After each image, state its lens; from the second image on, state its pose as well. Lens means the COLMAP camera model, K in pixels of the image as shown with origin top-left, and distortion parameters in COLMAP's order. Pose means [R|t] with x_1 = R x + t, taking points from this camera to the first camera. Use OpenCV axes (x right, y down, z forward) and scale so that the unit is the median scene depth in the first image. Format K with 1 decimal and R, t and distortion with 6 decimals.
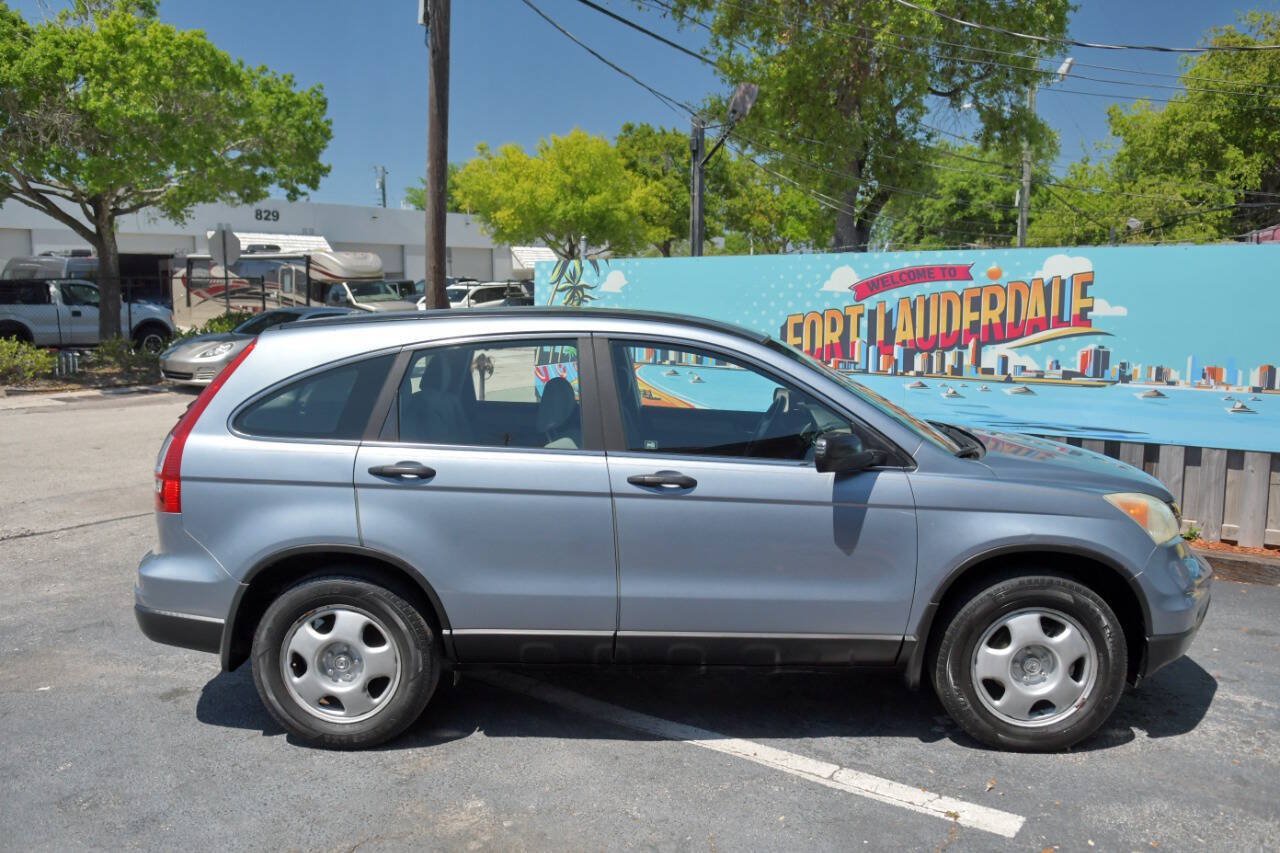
lens RADIAL K [[1028.1, 0, 637.9], [0, 1028.1, 423.9], [0, 0, 1]] dist [-0.016980, -0.025365]
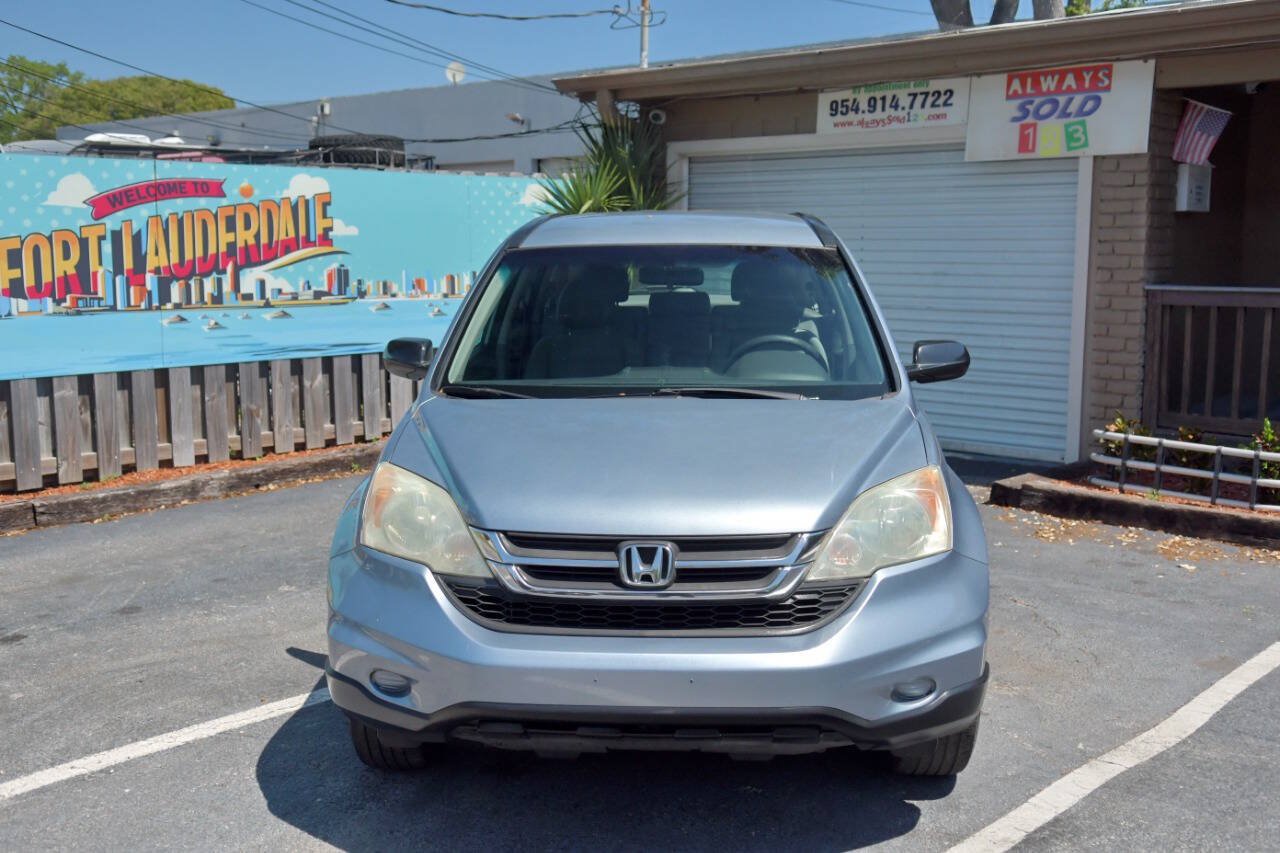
lens RADIAL K [[1373.9, 0, 640.5], [0, 1373.9, 428.3], [0, 0, 1]] dist [0.029159, 0.012376]
pose [[0.120444, -0.135143, 0.983478, -0.841760], [0.125259, 0.984841, 0.119990, -0.038750], [-0.984786, 0.108738, 0.135546, 0.487608]]
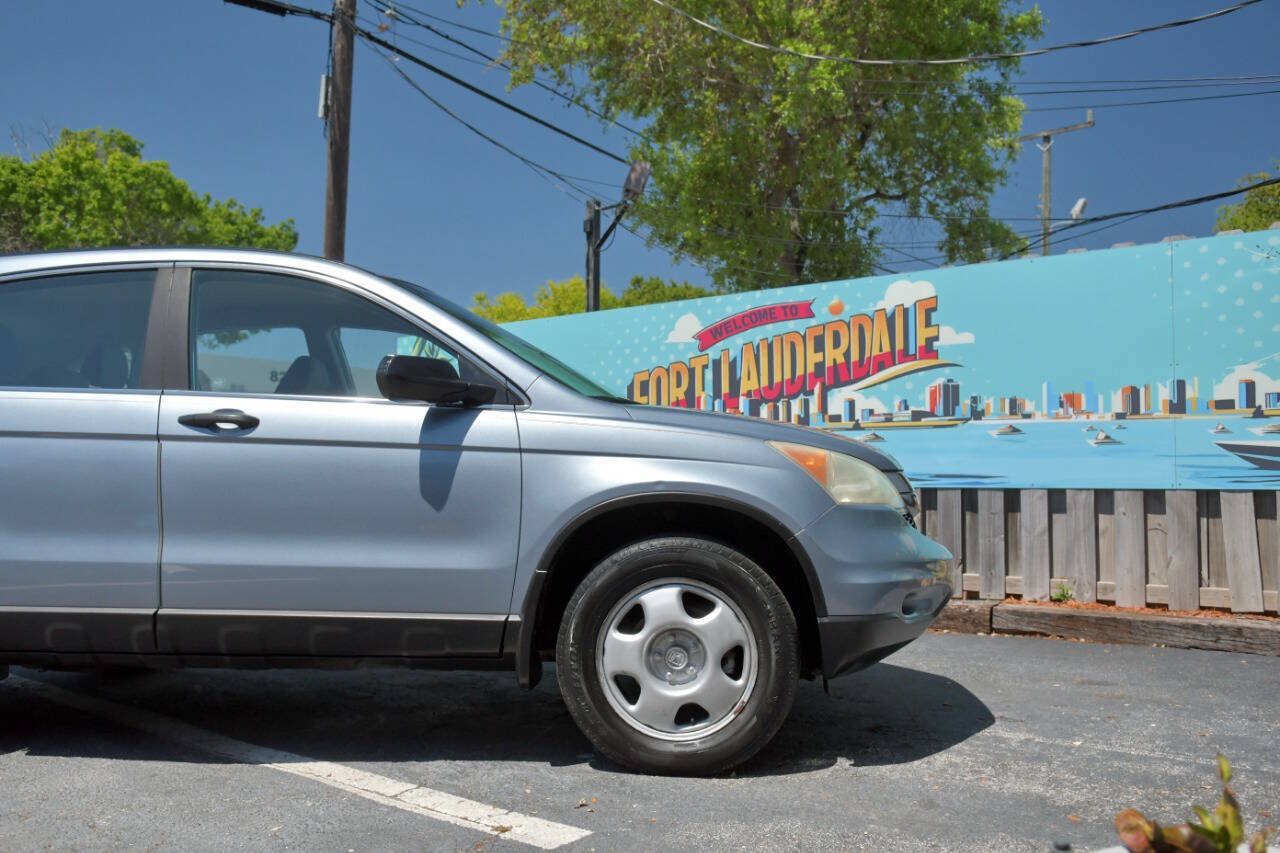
lens RADIAL K [[1068.9, 0, 638.5], [0, 1068.9, 431.6], [0, 0, 1]] dist [-0.009908, -0.017803]
pose [[0.998817, -0.002177, -0.048570, 0.214769], [-0.005813, 0.986483, -0.163763, 0.108347], [0.048270, 0.163851, 0.985303, 0.094208]]
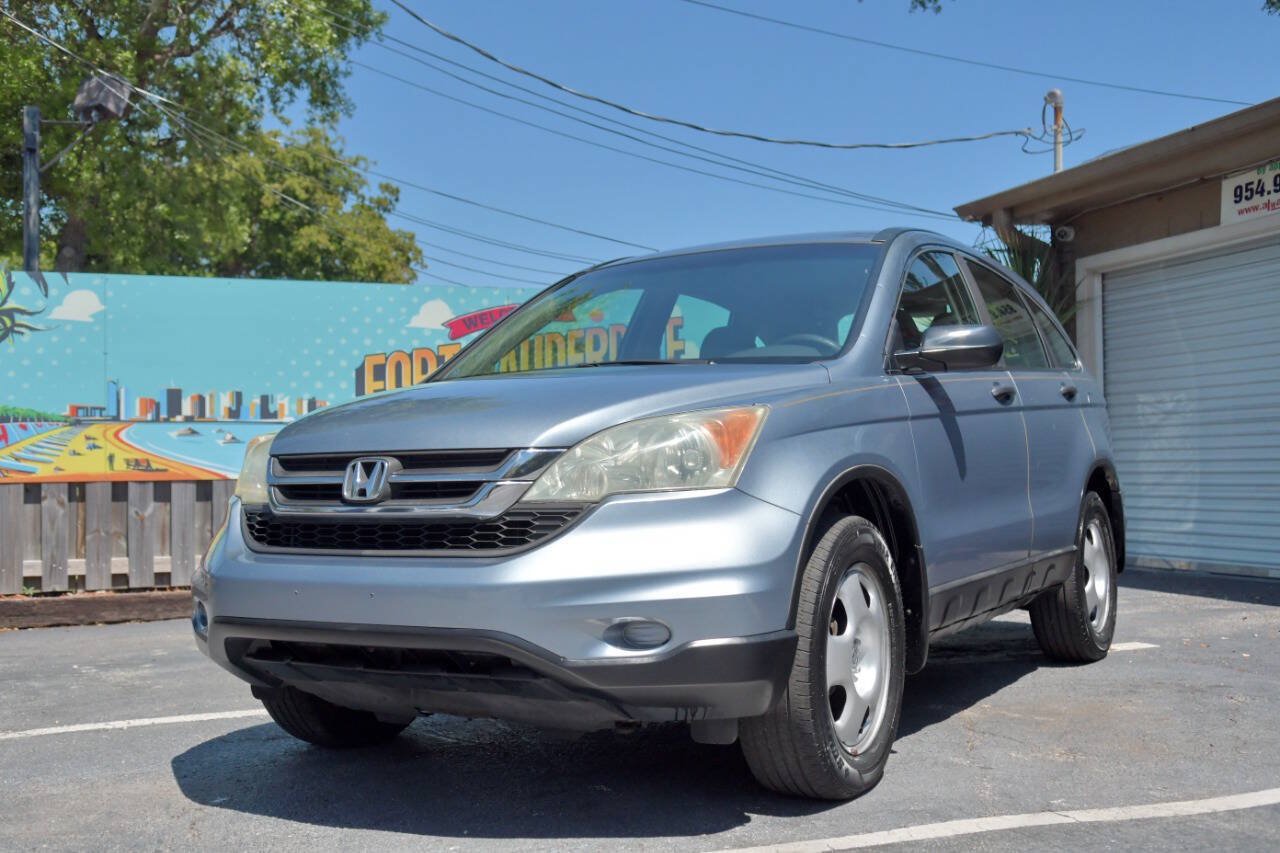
lens RADIAL K [[1373.9, 0, 640.5], [0, 1373.9, 428.3], [0, 0, 1]] dist [0.029159, 0.012376]
pose [[0.569481, 0.020311, 0.821754, -0.704927], [0.116786, 0.987555, -0.105343, 0.105638], [-0.813666, 0.155960, 0.560021, 0.225274]]
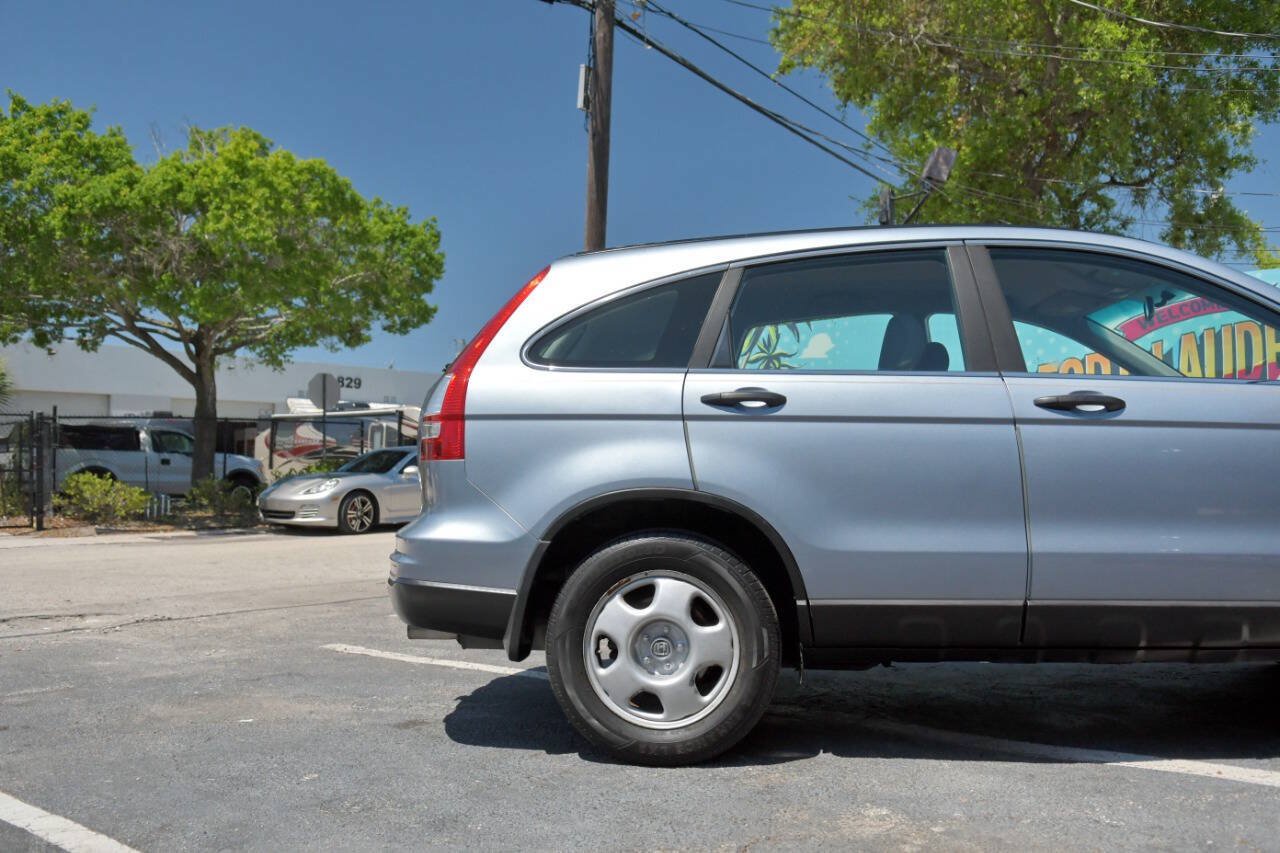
lens RADIAL K [[1106.4, 0, 641.4], [0, 1106.4, 426.0], [0, 0, 1]] dist [-0.004951, -0.025951]
pose [[0.997568, -0.010154, -0.068960, -0.135757], [-0.002040, 0.984657, -0.174489, 0.118605], [0.069673, 0.174205, 0.982241, 0.078909]]
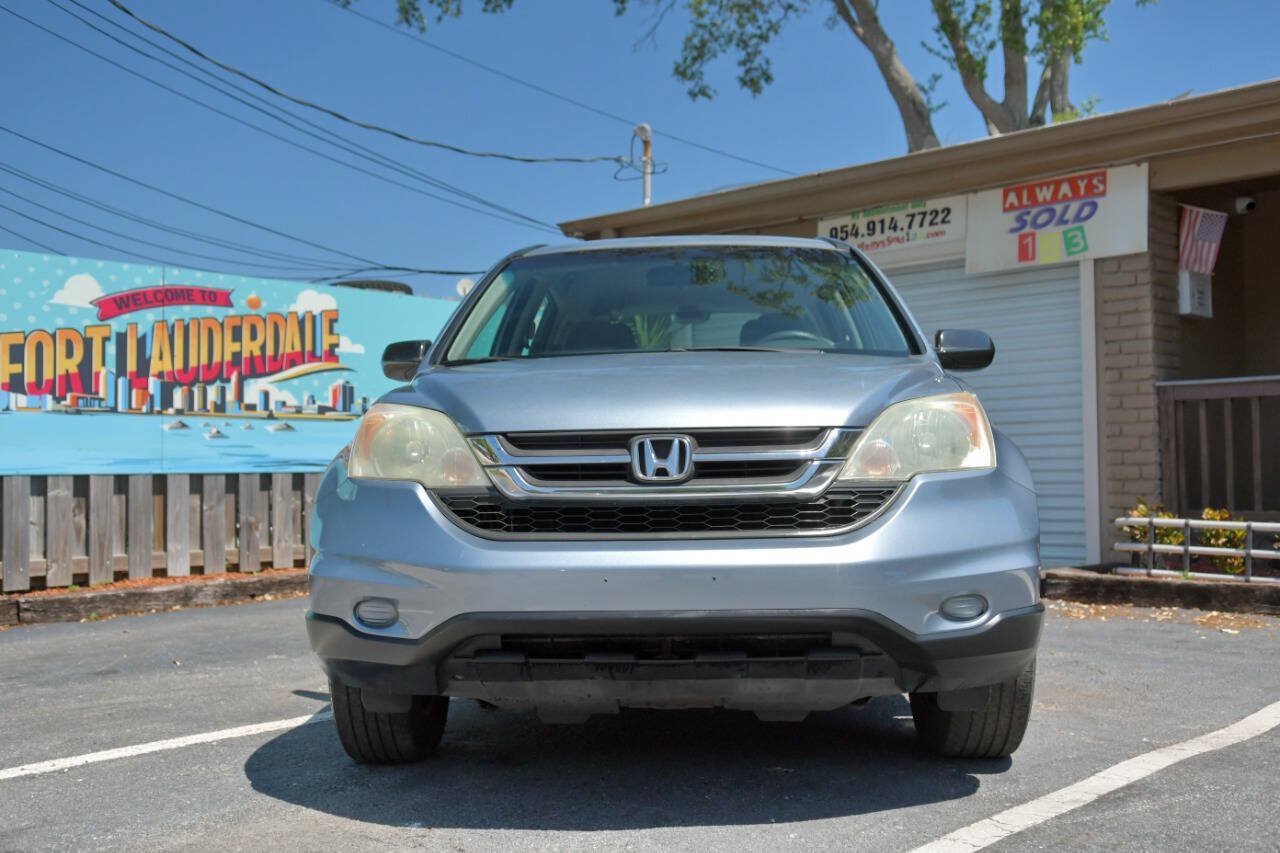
lens RADIAL K [[1341.3, 0, 640.2], [0, 1341.3, 427.7], [0, 0, 1]] dist [0.025433, 0.006430]
pose [[0.123079, 0.034220, 0.991807, -0.797112], [0.137339, 0.989201, -0.051173, 0.075043], [-0.982848, 0.142512, 0.117050, 0.511004]]
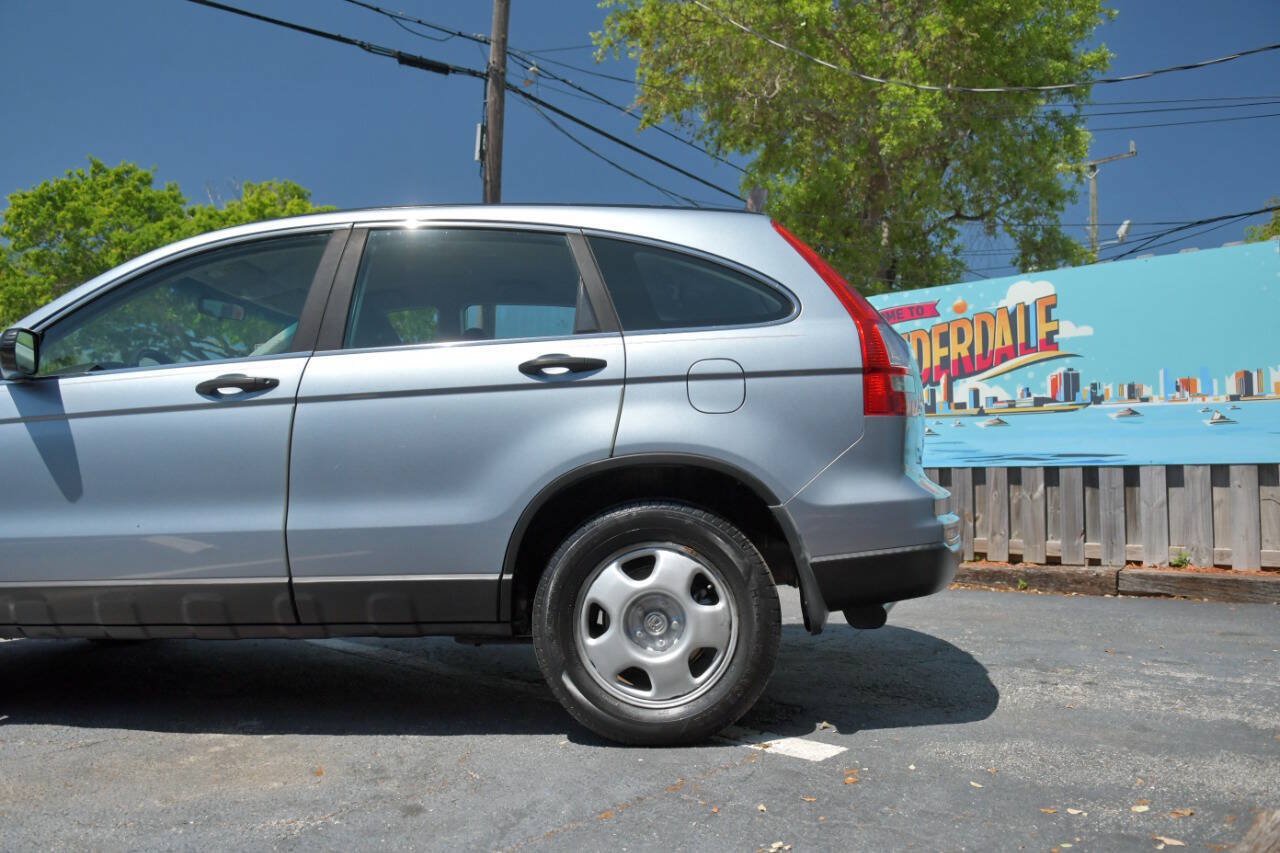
lens RADIAL K [[936.0, 0, 638.5], [0, 936.0, 427.3], [0, 0, 1]] dist [-0.021835, -0.039612]
pose [[0.991655, -0.011359, -0.128418, 0.148421], [-0.011286, 0.984638, -0.174244, 0.125484], [0.128424, 0.174239, 0.976293, 0.093167]]
